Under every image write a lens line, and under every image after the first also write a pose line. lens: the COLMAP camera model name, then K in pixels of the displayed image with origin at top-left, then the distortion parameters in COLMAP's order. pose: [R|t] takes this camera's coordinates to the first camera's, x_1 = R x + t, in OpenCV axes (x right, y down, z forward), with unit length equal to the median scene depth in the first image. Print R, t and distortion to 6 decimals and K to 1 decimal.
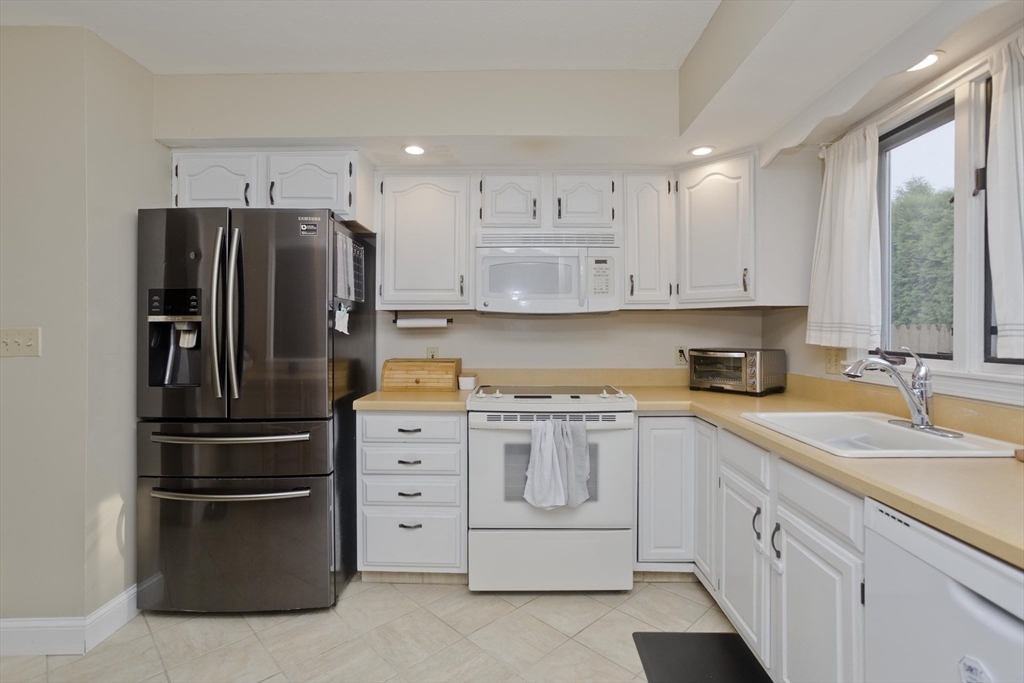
lens RADIAL K [[497.3, 0, 507.4], [0, 497.3, 324.9], [0, 0, 1]] dist [-0.052822, 0.024000]
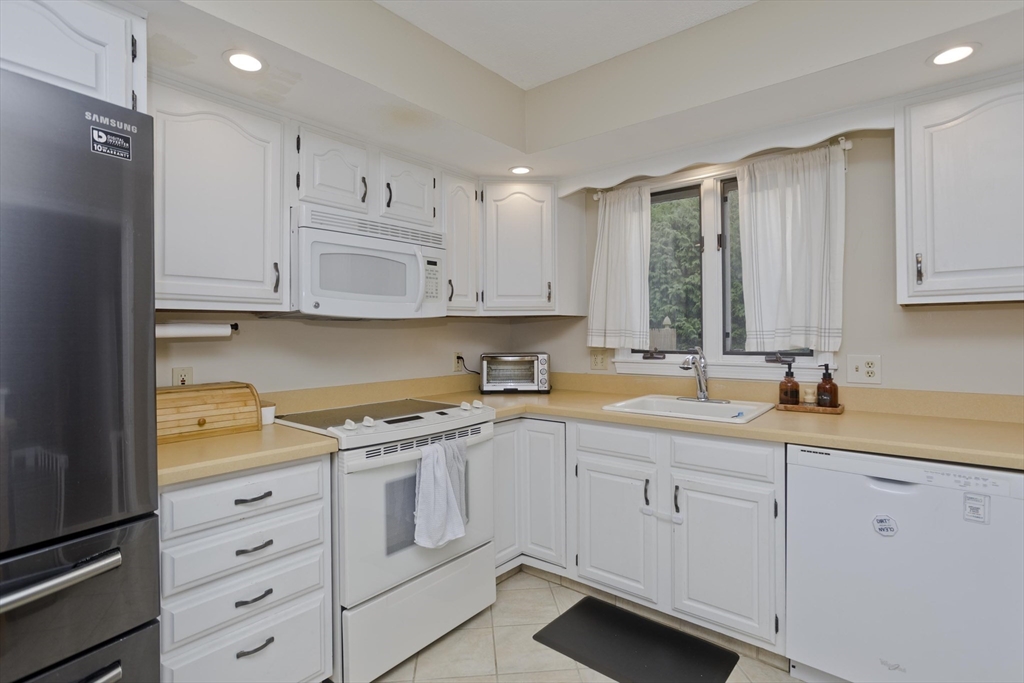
lens RADIAL K [[497.3, 0, 510.6], [0, 497.3, 327.9], [0, 0, 1]] dist [-0.052822, 0.024000]
pose [[0.629839, 0.001235, 0.776725, -0.473724], [0.000441, 0.999998, -0.001947, -0.006104], [-0.776725, 0.001569, 0.629837, 0.340306]]
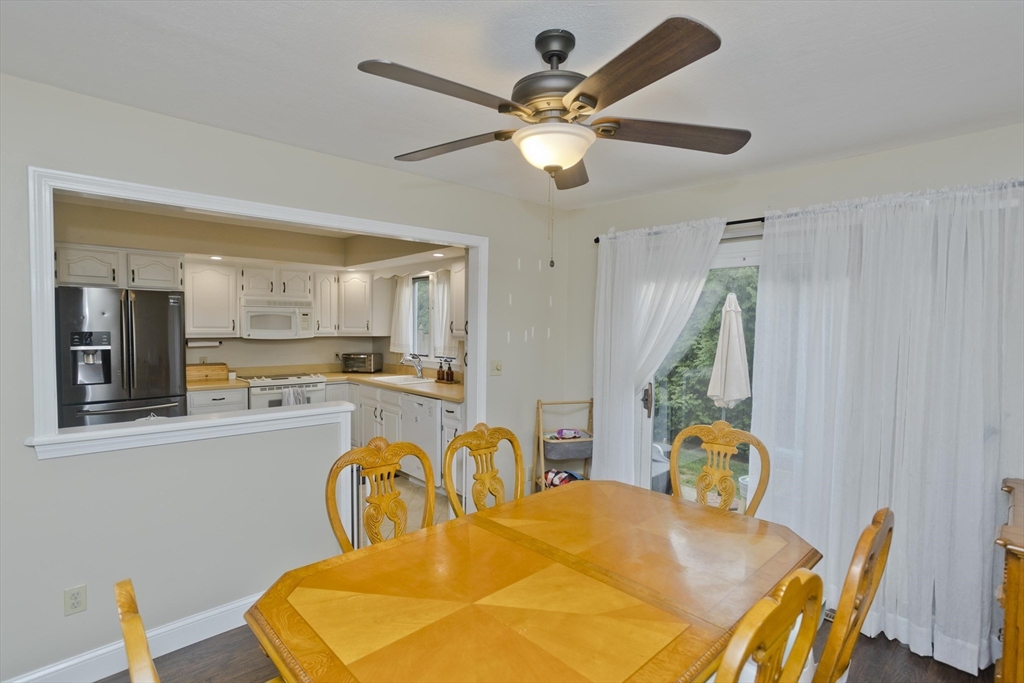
lens RADIAL K [[497.3, 0, 502.5], [0, 497.3, 350.0], [0, 0, 1]] dist [-0.052822, 0.024000]
pose [[0.722781, -0.025384, 0.690610, -0.733162], [-0.017010, 0.998369, 0.054499, -0.116594], [-0.690867, -0.051139, 0.721171, -1.238803]]
